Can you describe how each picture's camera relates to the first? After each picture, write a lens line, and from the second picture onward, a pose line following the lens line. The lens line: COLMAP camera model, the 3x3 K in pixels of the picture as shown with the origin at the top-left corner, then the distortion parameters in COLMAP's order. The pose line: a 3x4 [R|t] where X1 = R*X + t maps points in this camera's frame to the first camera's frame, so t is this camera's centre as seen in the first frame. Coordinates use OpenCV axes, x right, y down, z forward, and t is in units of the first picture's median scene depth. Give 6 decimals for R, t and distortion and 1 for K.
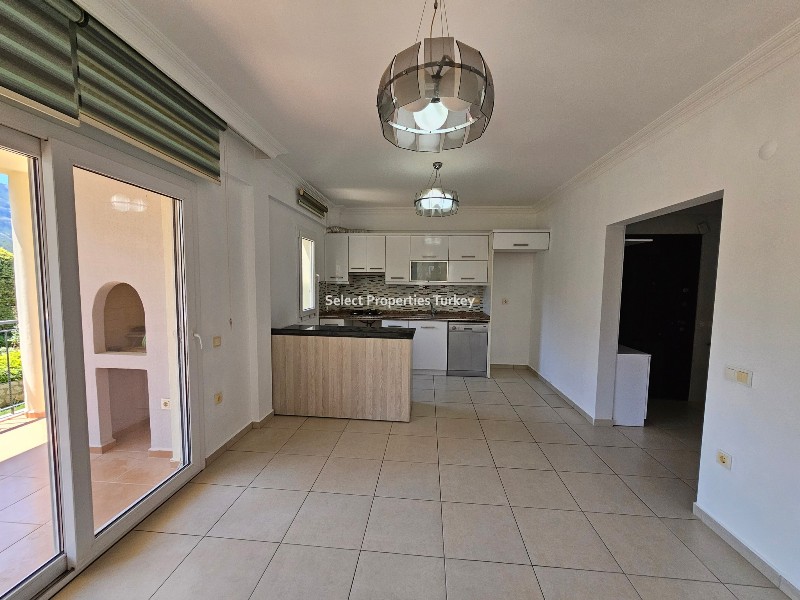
lens RADIAL K [[325.1, 0, 397.6], [0, 325.1, 304.1], [0, 0, 1]] dist [-0.001811, -0.000235]
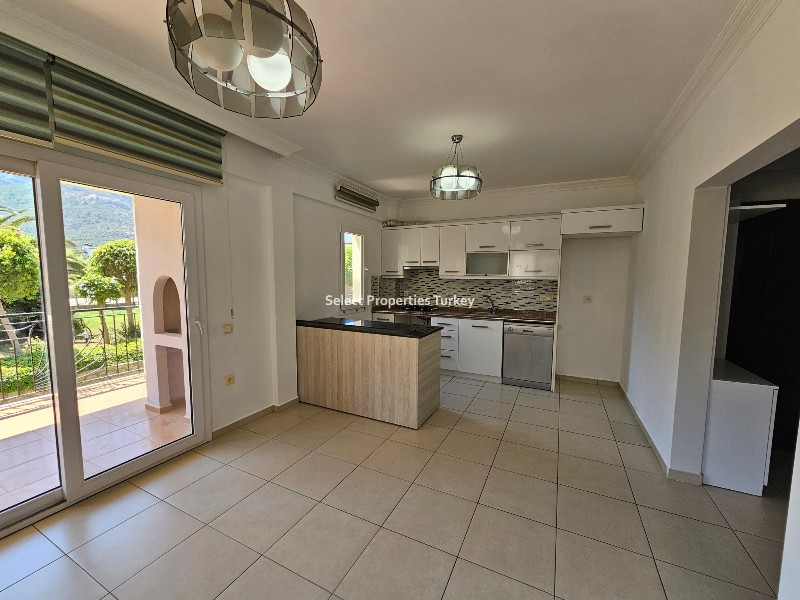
lens RADIAL K [[325.1, 0, 397.6], [0, 325.1, 304.1], [0, 0, 1]] dist [-0.001811, -0.000235]
pose [[0.931747, 0.025075, -0.362243, 0.295867], [-0.021291, 0.999669, 0.014437, 0.001792], [0.362485, -0.005739, 0.931972, 0.134501]]
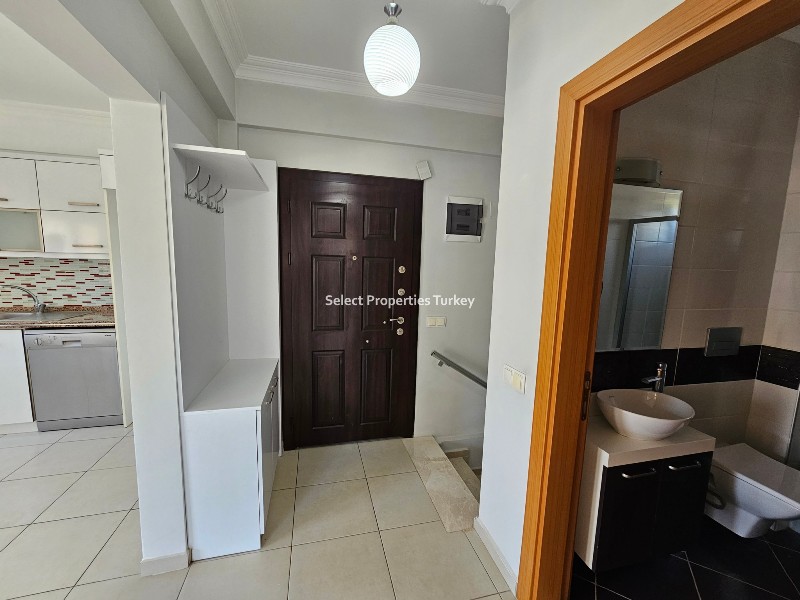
lens RADIAL K [[329.9, 0, 400.0], [0, 329.9, 300.0], [0, 0, 1]] dist [0.002200, 0.000186]
pose [[0.944301, -0.024794, 0.328147, 0.774554], [0.008225, 0.998624, 0.051787, -0.020670], [-0.328979, -0.046204, 0.943206, 0.459184]]
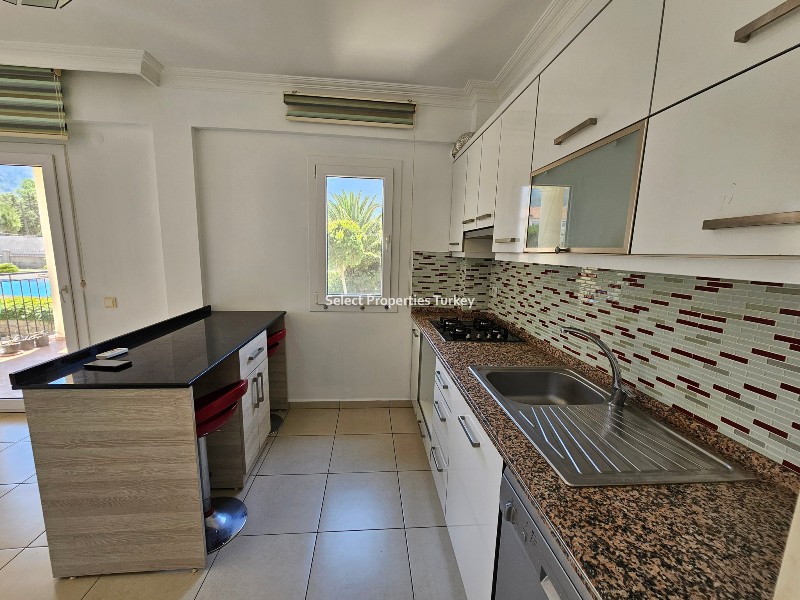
lens RADIAL K [[325.1, 0, 397.6], [0, 325.1, 304.1], [0, 0, 1]] dist [-0.001811, -0.000235]
pose [[0.178740, 0.153013, -0.971925, 0.455246], [-0.101081, 0.985462, 0.136555, -0.078307], [0.978690, 0.073836, 0.191608, 1.263280]]
